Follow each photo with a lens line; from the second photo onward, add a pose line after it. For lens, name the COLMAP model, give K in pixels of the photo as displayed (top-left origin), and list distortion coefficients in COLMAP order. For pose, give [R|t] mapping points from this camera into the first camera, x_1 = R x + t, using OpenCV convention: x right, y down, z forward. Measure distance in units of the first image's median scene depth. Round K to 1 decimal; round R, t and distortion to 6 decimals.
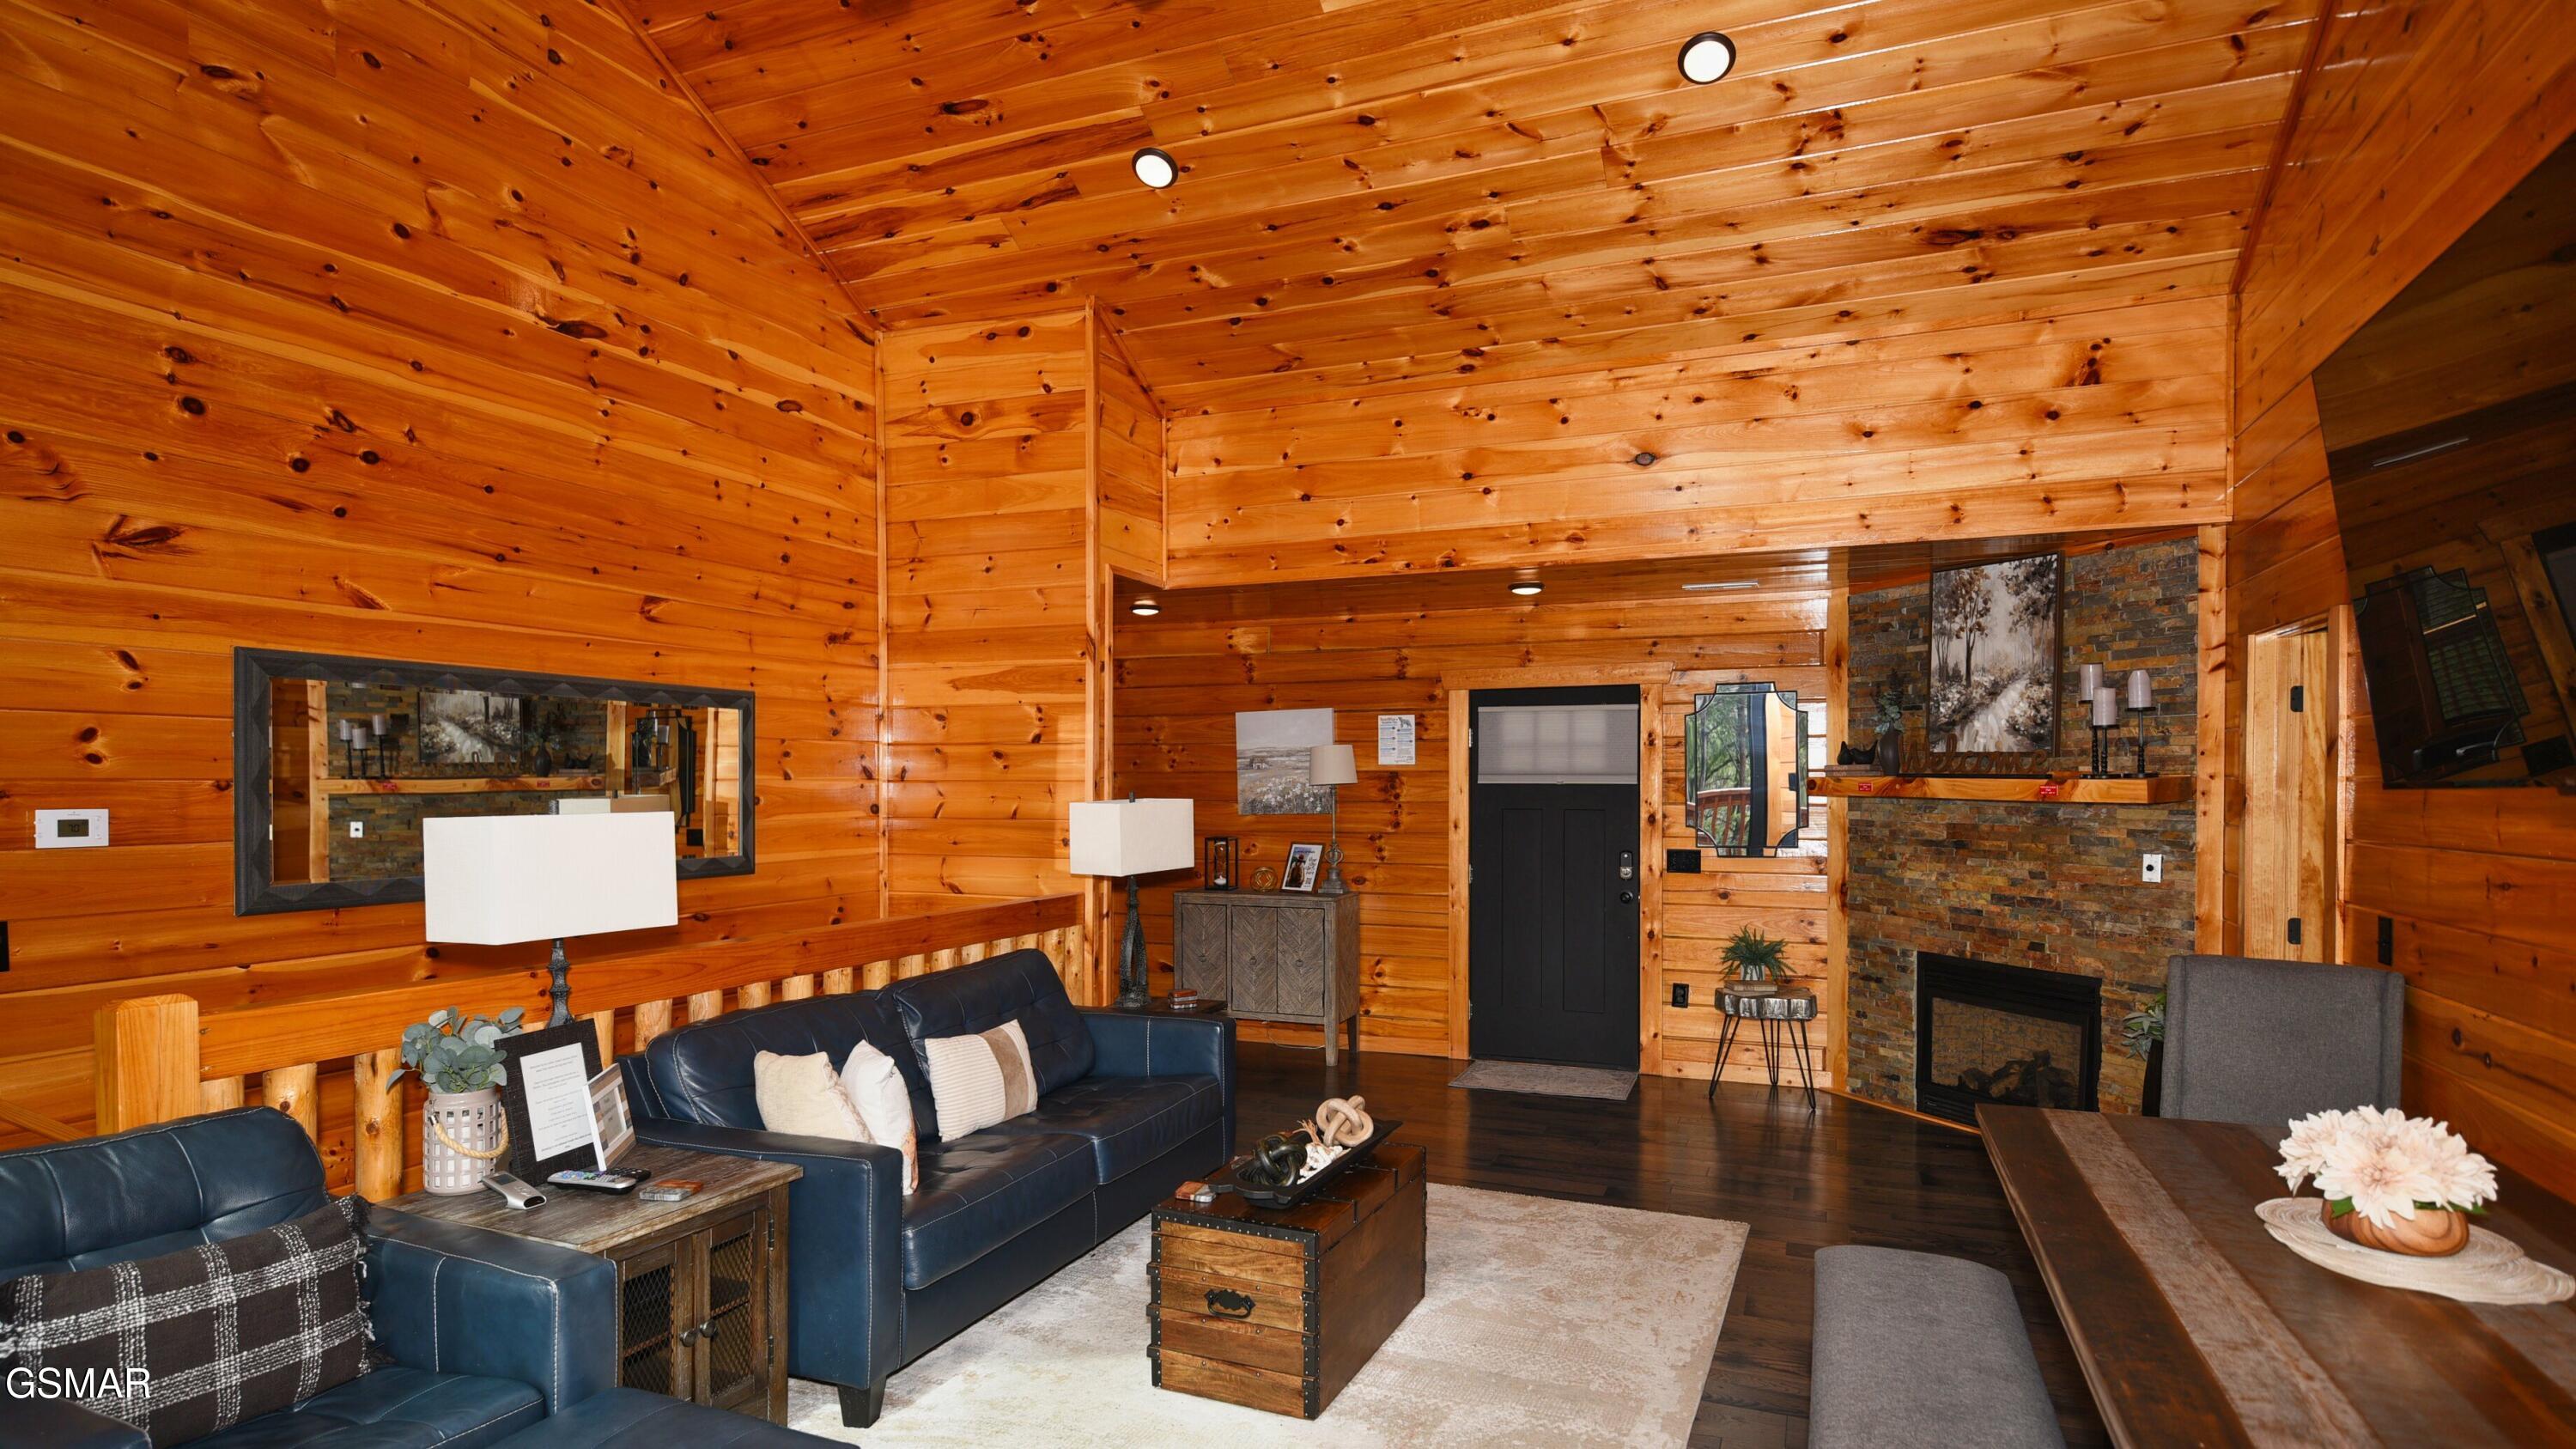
lens RADIAL K [[1296.6, 0, 1277.8], [0, 1296.6, 793.3], [0, 0, 1]] dist [-0.002546, -0.004731]
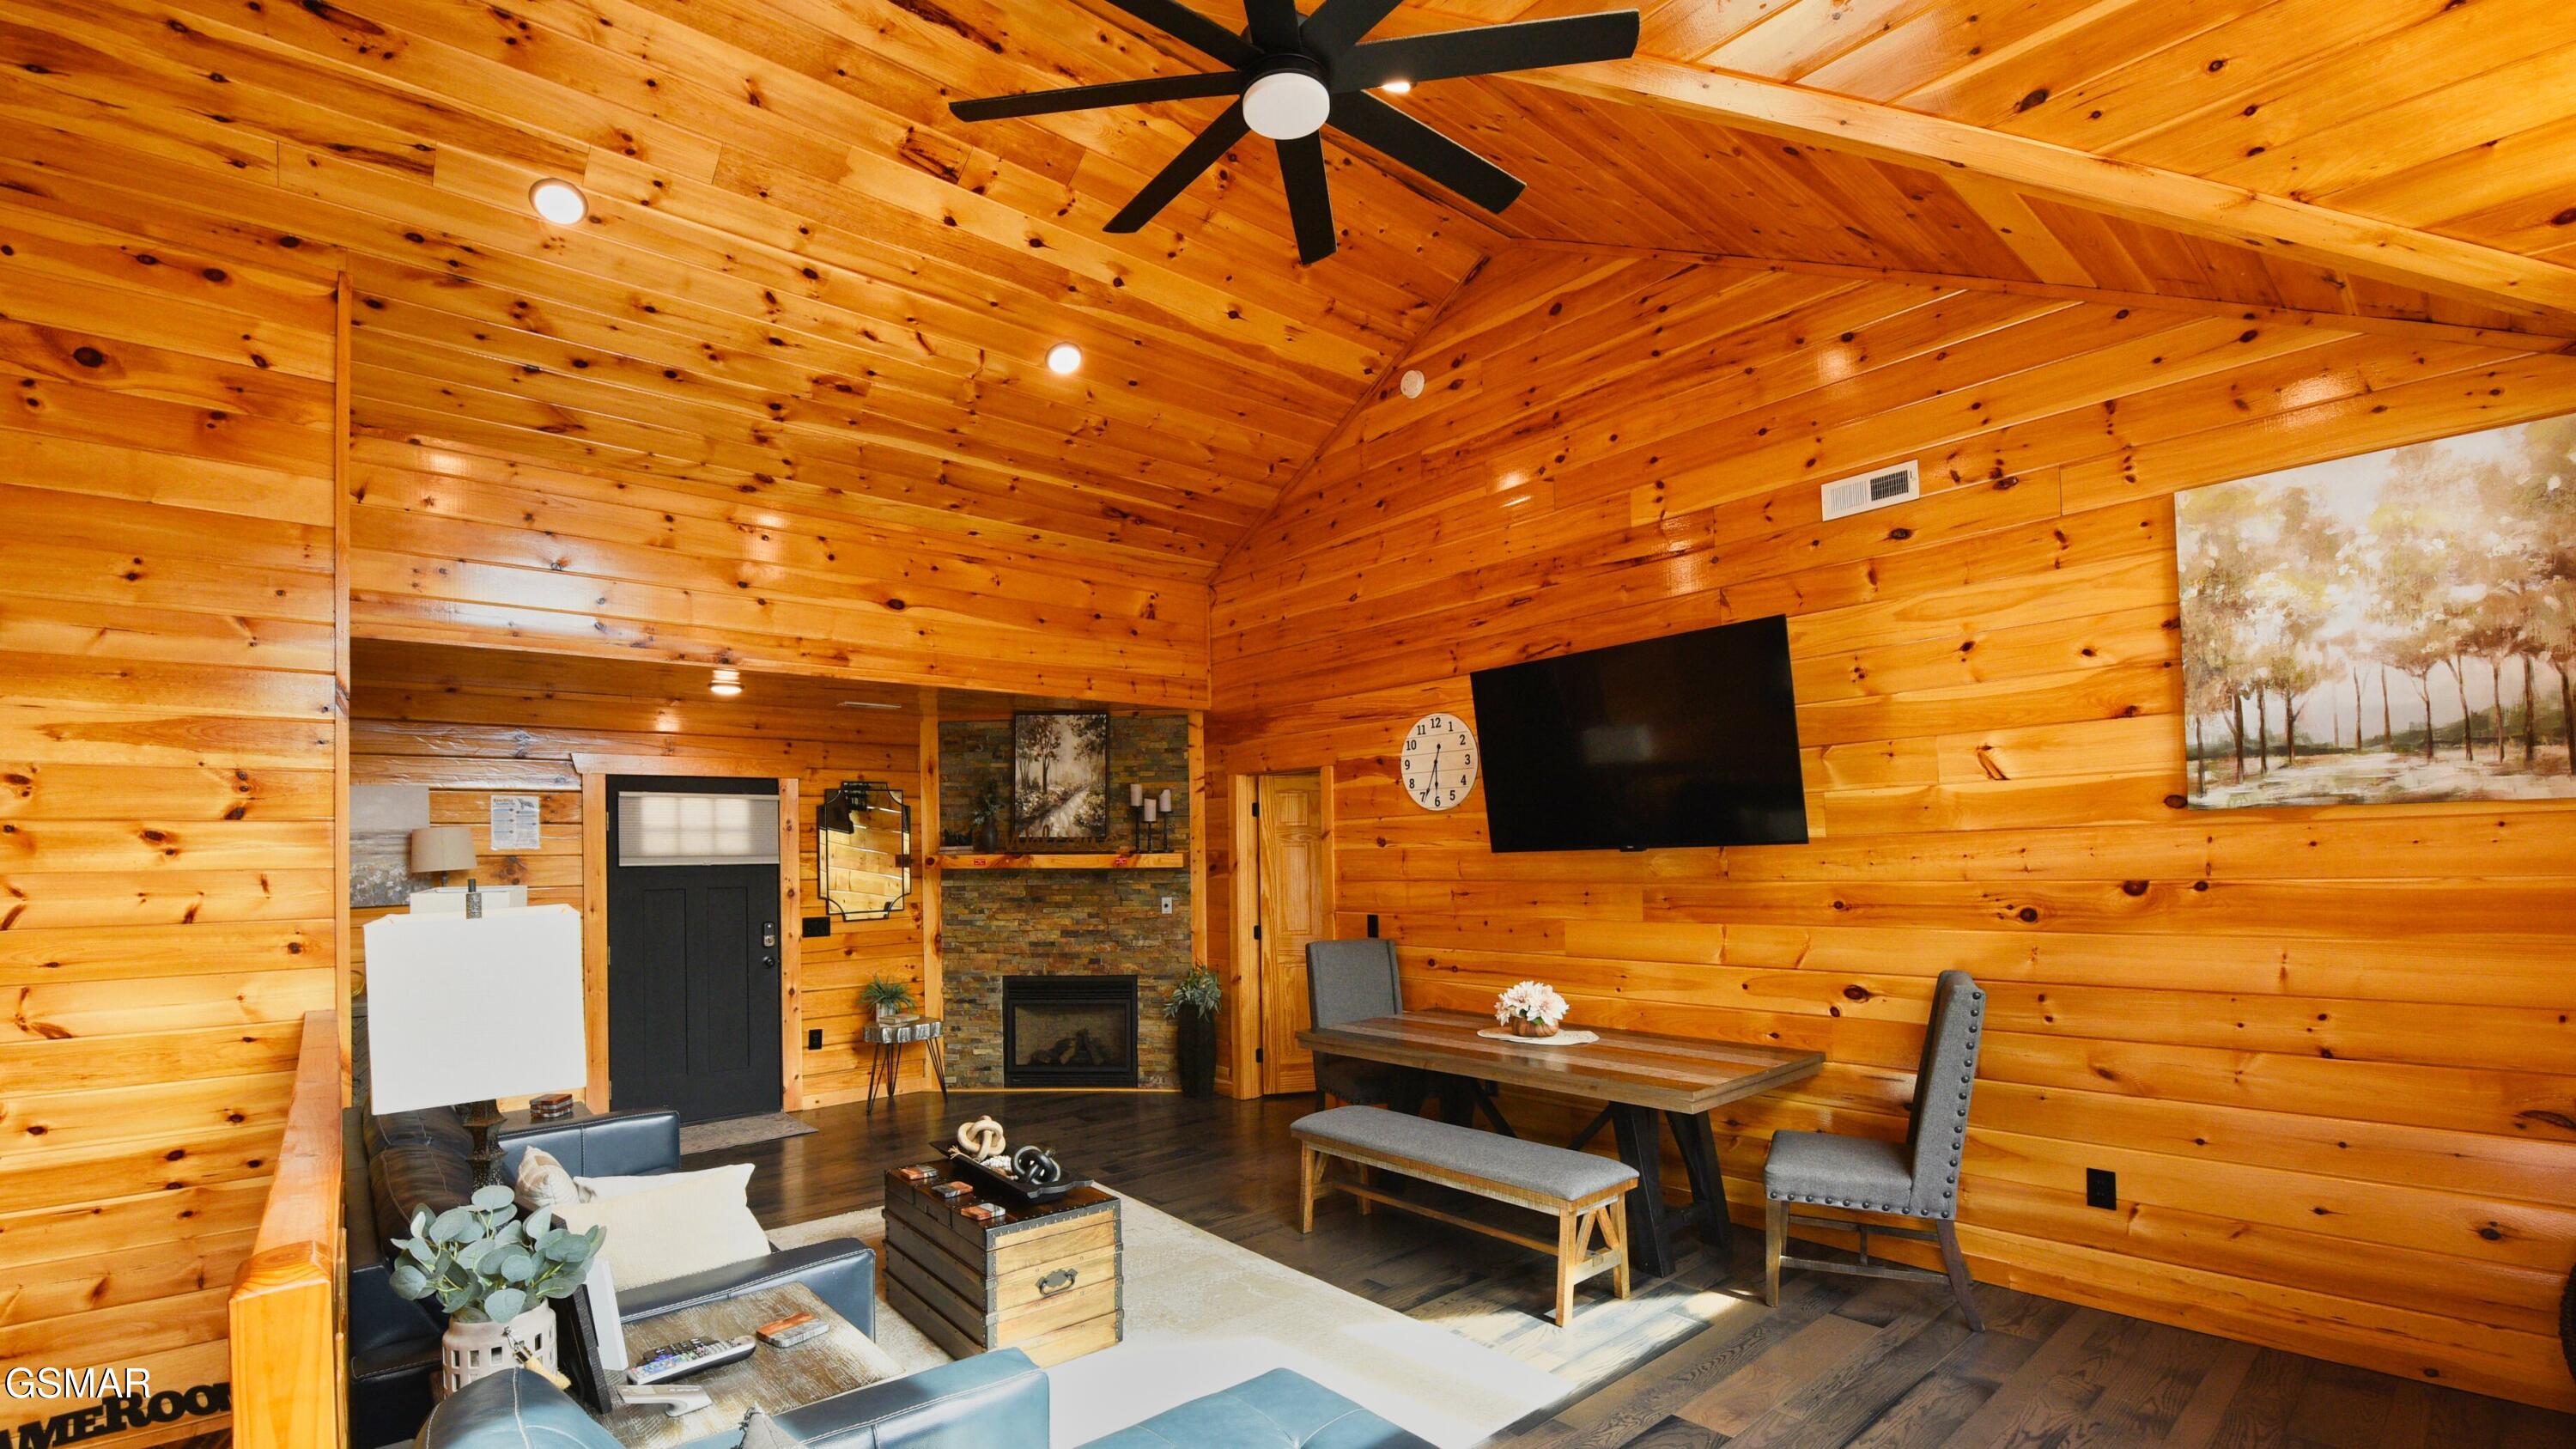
lens RADIAL K [[1114.5, 0, 1267.3], [0, 1114.5, 836.1], [0, 0, 1]] dist [-0.009506, -0.004609]
pose [[0.459522, 0.005249, 0.888151, -0.497663], [0.025230, 0.999502, -0.018961, -0.002183], [-0.887808, 0.031121, 0.459161, 0.179621]]
